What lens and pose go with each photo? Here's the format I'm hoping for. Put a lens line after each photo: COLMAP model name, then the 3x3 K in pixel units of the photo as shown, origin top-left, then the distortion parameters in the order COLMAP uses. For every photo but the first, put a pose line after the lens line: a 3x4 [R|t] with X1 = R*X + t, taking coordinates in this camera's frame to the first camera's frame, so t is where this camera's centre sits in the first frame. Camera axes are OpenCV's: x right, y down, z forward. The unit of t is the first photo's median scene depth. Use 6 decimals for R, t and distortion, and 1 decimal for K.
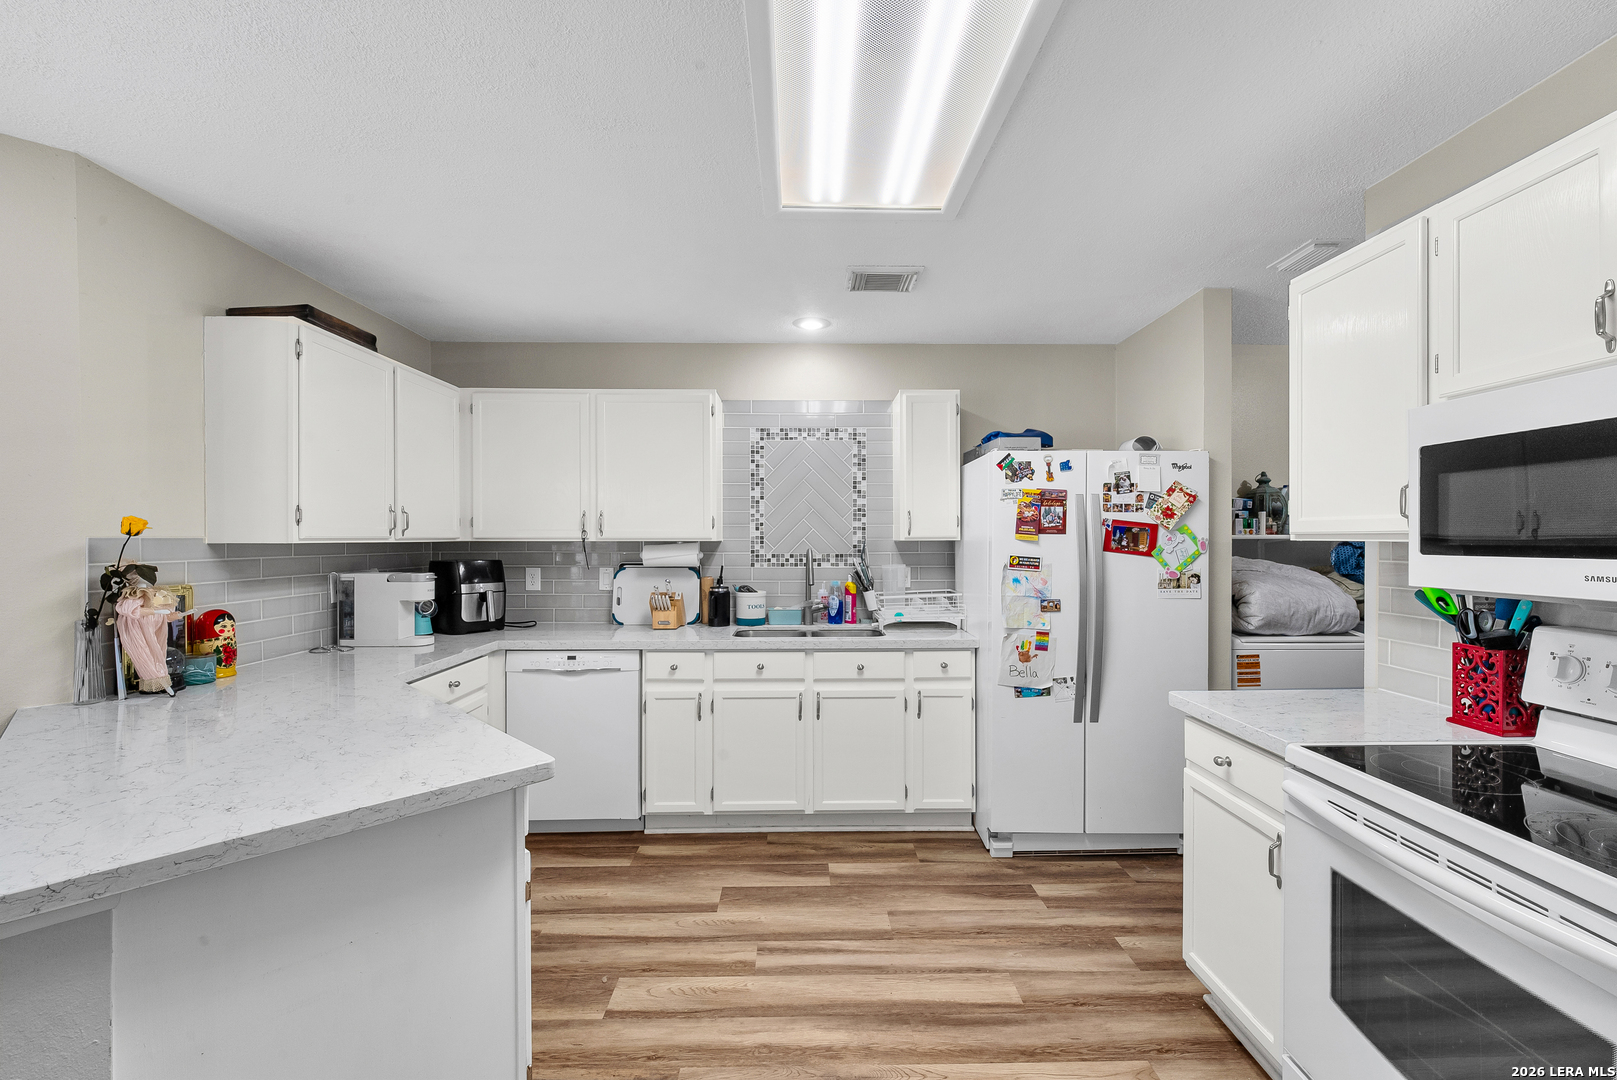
lens RADIAL K [[668.8, 0, 812.1], [0, 668.8, 543.5], [0, 0, 1]] dist [0.018714, -0.015317]
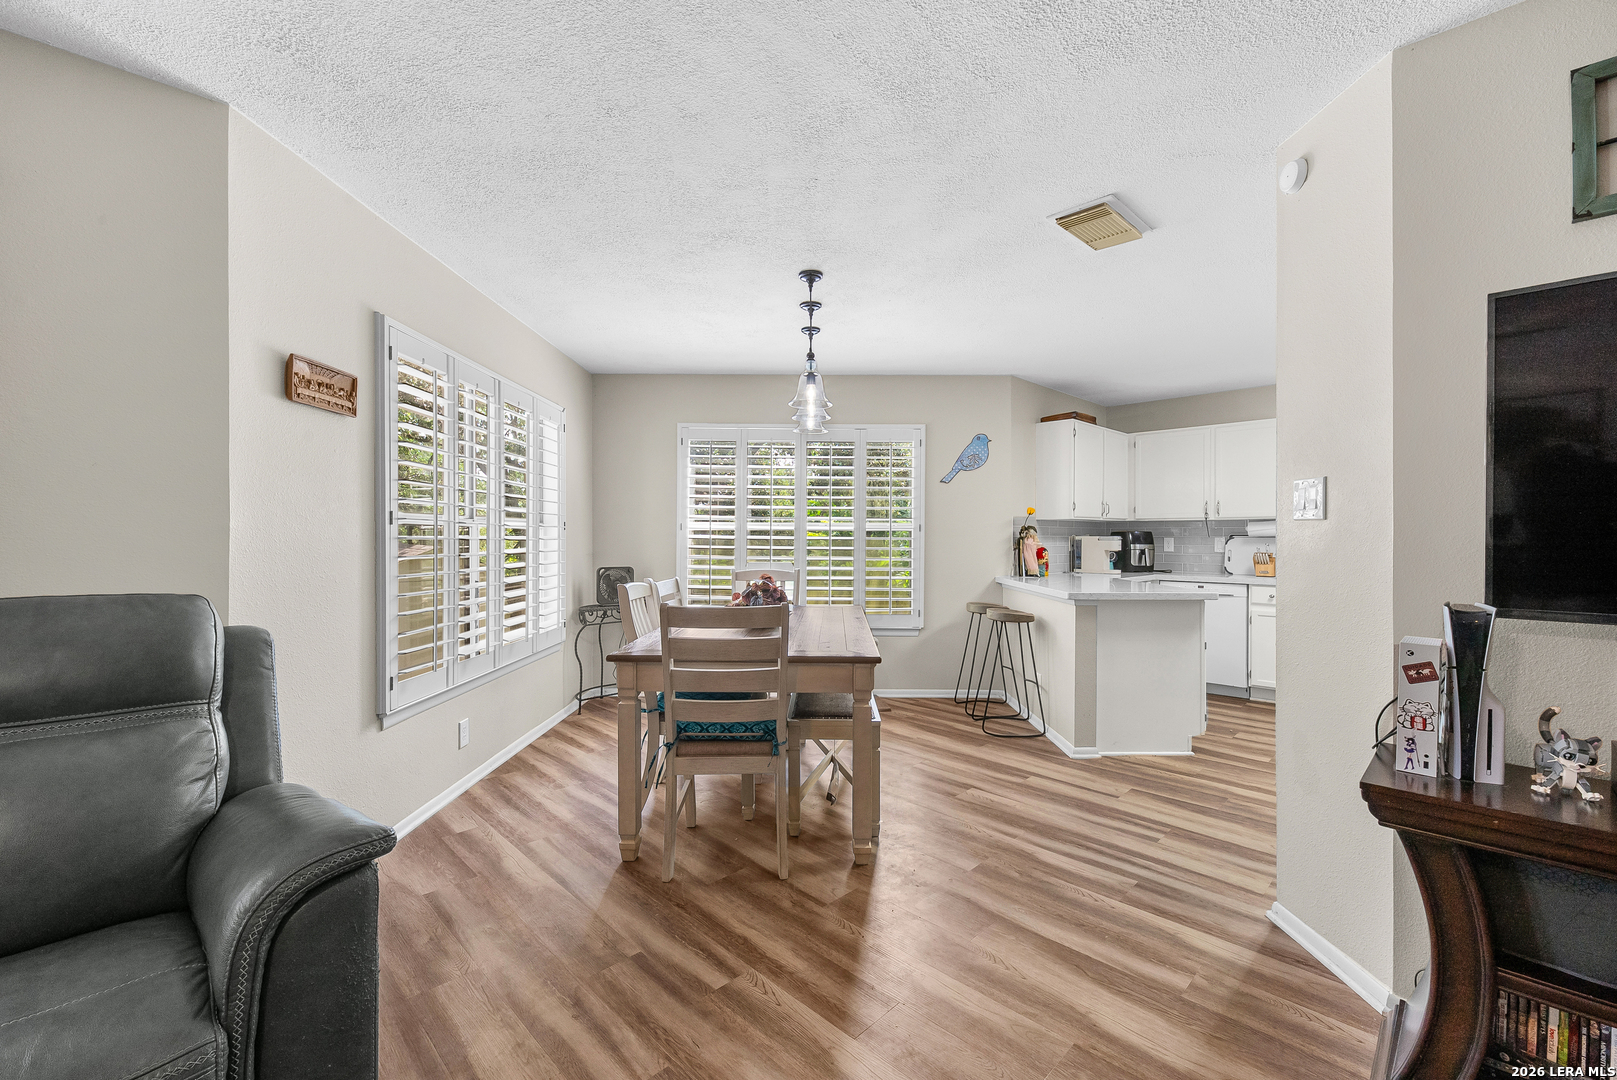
lens RADIAL K [[673.4, 0, 810.3], [0, 673.4, 535.2], [0, 0, 1]] dist [0.000701, -0.000638]
pose [[0.692896, -0.001138, -0.721036, 0.198074], [-0.006470, 0.999949, -0.007796, 0.061547], [0.721008, 0.010066, 0.692853, -0.949033]]
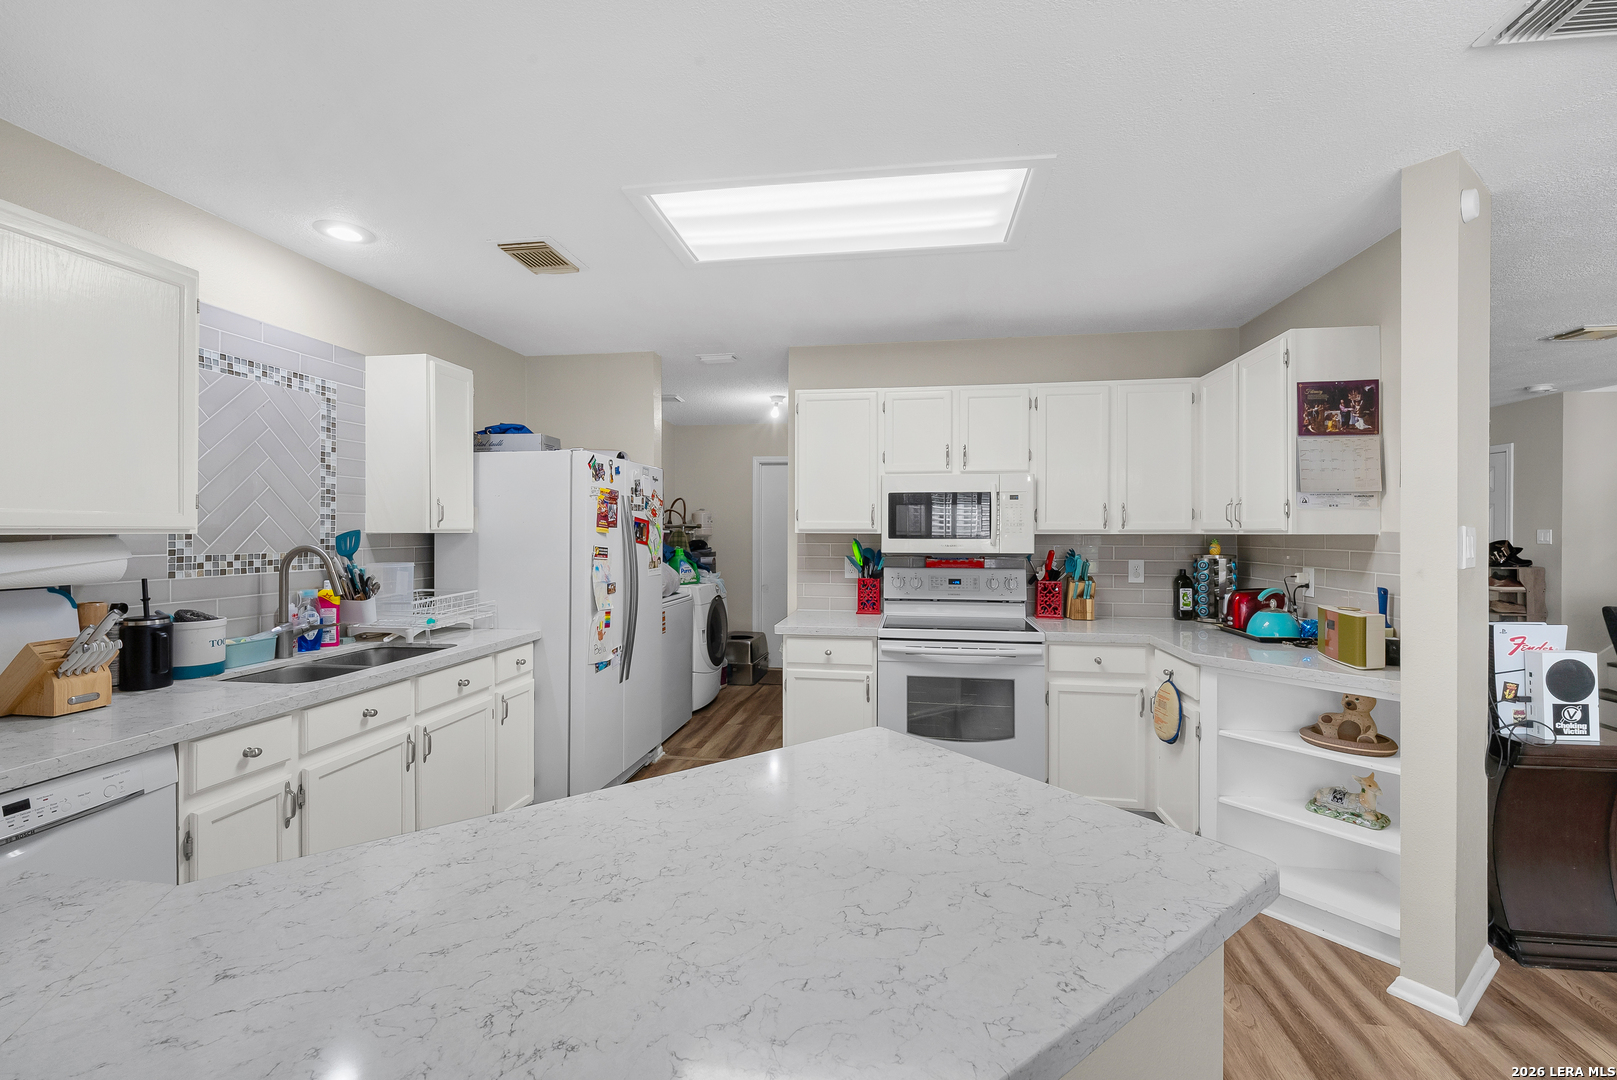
lens RADIAL K [[673.4, 0, 810.3], [0, 673.4, 535.2], [0, 0, 1]] dist [0.000701, -0.000638]
pose [[0.165159, -0.003094, 0.986262, -0.733163], [0.005116, 0.999984, 0.002280, -0.001586], [-0.986254, 0.004670, 0.165172, 0.449620]]
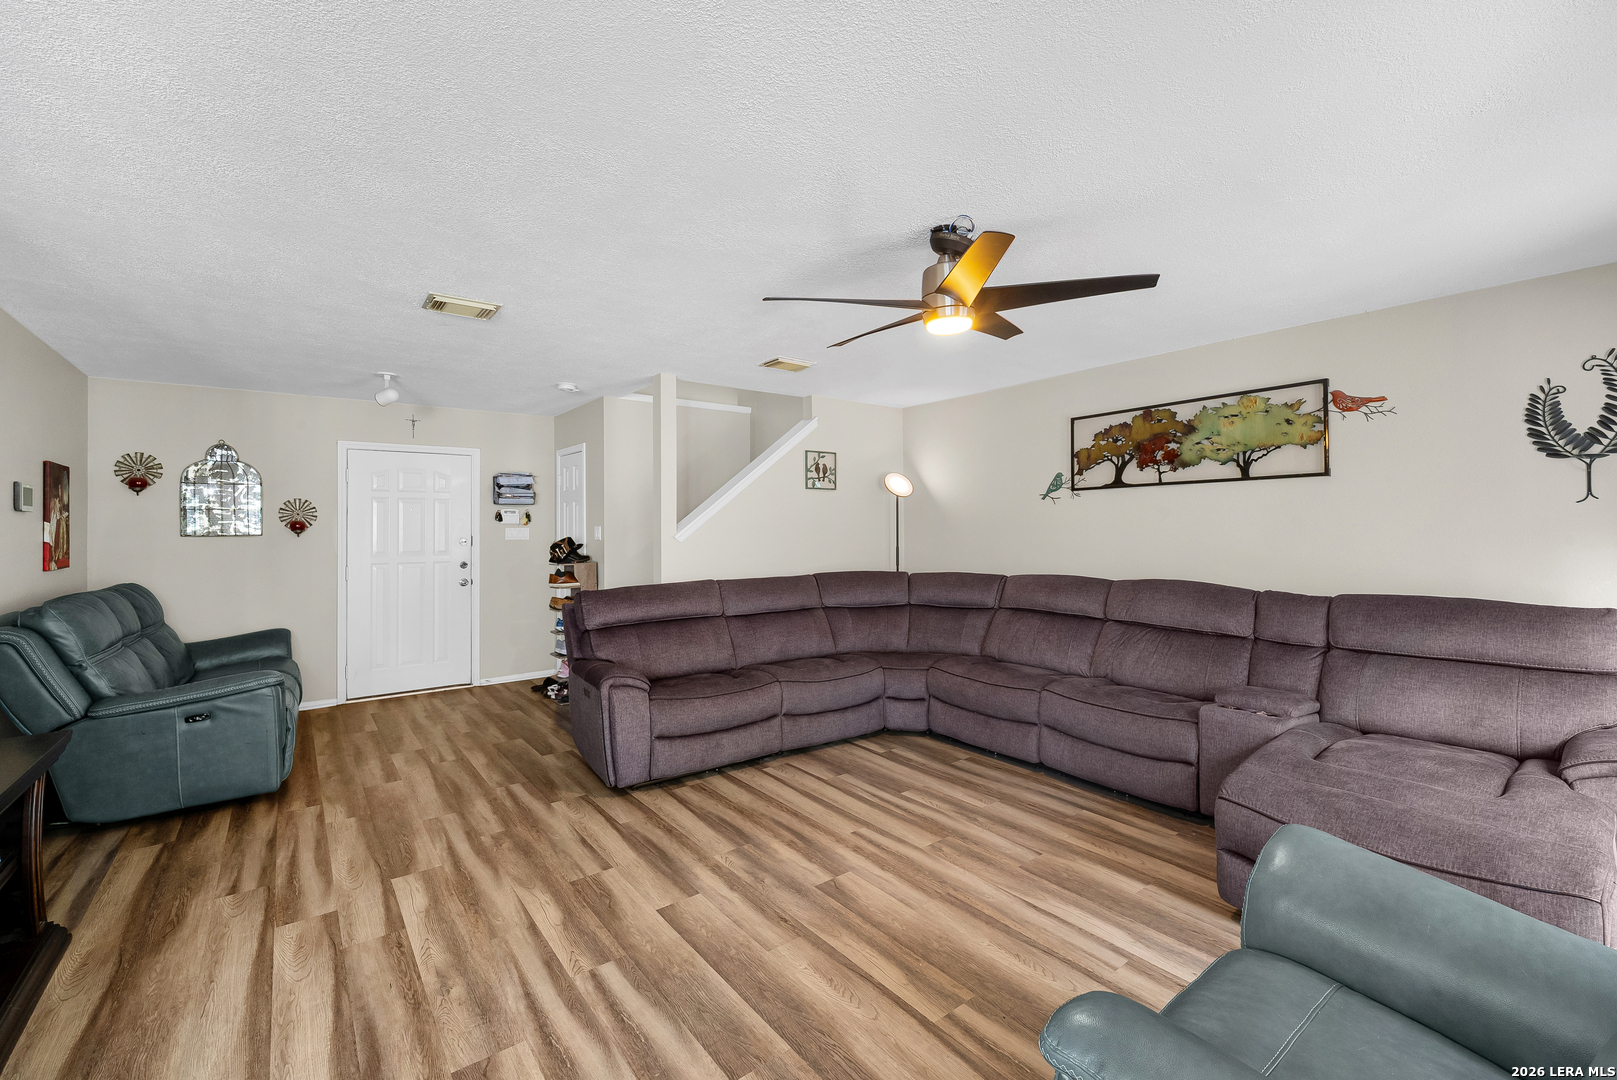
lens RADIAL K [[678.2, 0, 814.6], [0, 678.2, 519.0], [0, 0, 1]] dist [0.002861, -0.007768]
pose [[-0.598391, 0.014573, 0.801072, -0.509446], [0.015220, 0.999861, -0.006820, -0.000210], [-0.801060, 0.008111, -0.598529, -0.555533]]
